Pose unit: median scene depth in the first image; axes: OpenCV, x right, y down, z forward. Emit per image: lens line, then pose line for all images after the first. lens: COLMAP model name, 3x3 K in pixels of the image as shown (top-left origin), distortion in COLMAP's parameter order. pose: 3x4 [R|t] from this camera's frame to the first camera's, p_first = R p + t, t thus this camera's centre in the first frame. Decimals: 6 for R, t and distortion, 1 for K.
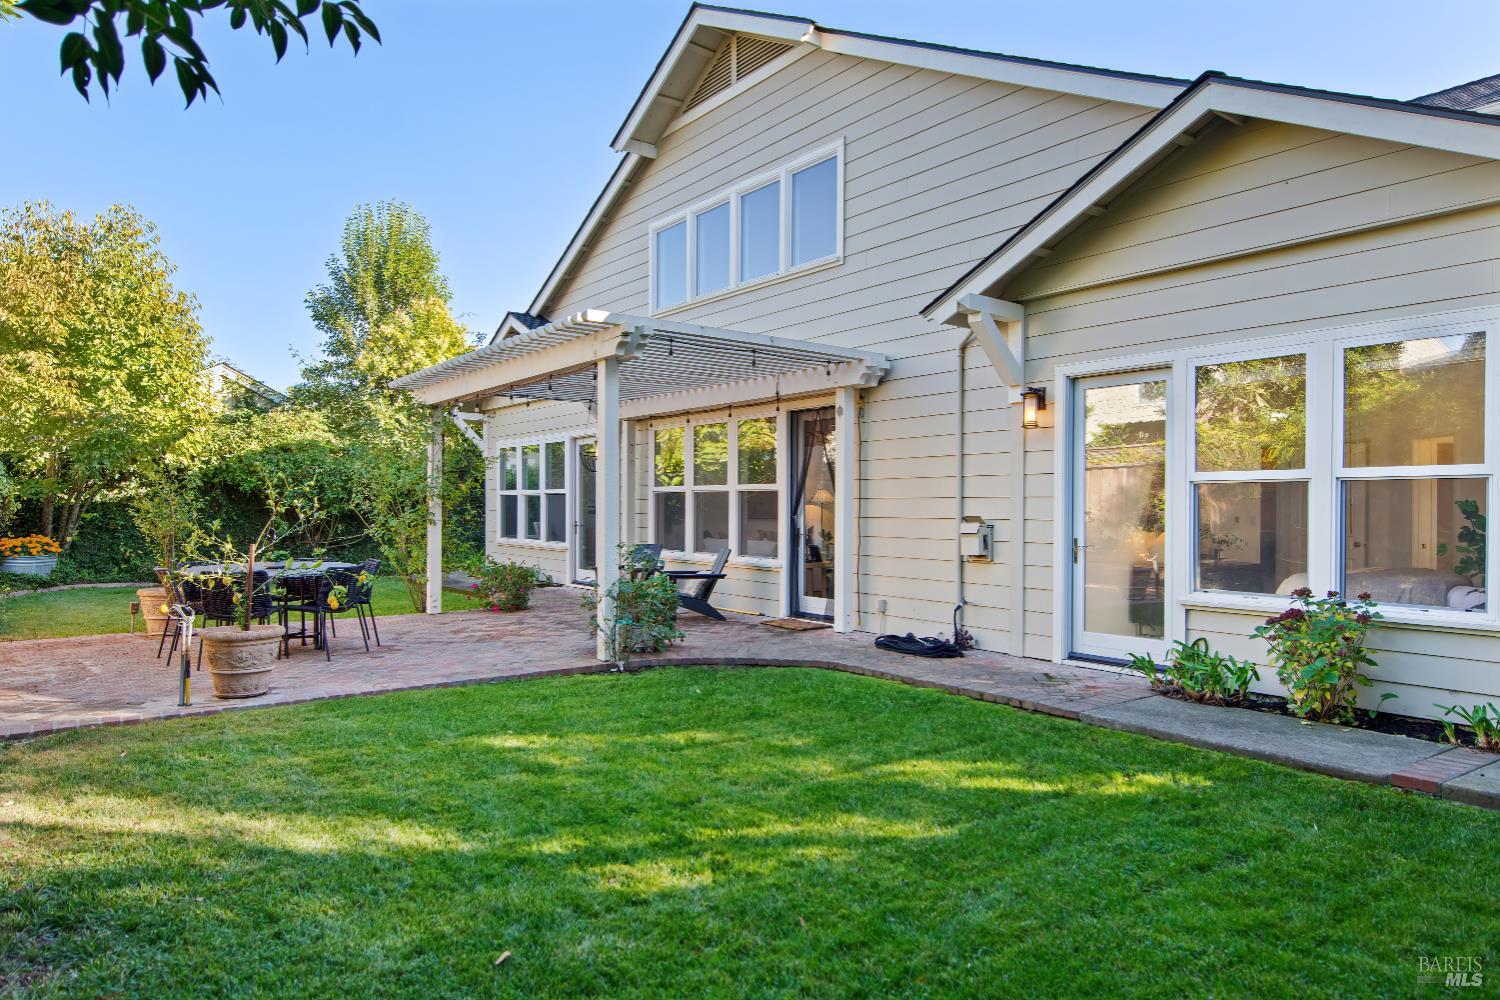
lens RADIAL K [[933.1, 0, 749.7], [0, 933.1, 513.2], [0, 0, 1]] dist [-0.001272, -0.000020]
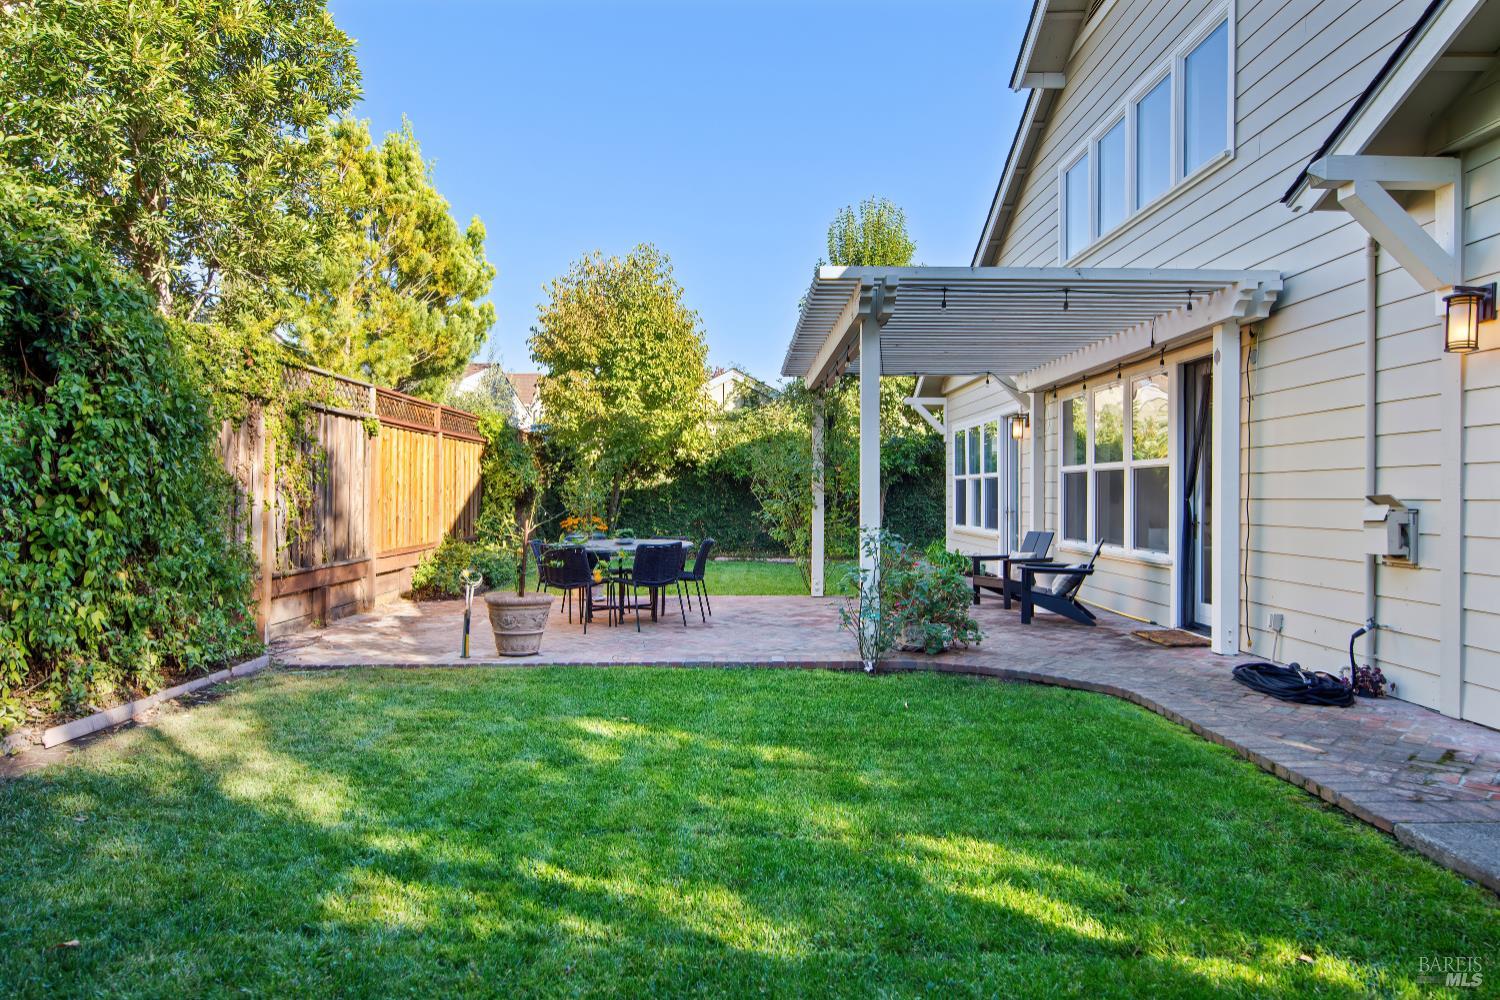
lens RADIAL K [[924.2, 0, 750.0], [0, 924.2, 500.0], [0, 0, 1]] dist [-0.002058, -0.001508]
pose [[0.802602, -0.000155, -0.596514, 0.262586], [-0.002405, 0.999991, -0.003497, 0.009664], [0.596509, 0.004242, 0.802595, 0.206212]]
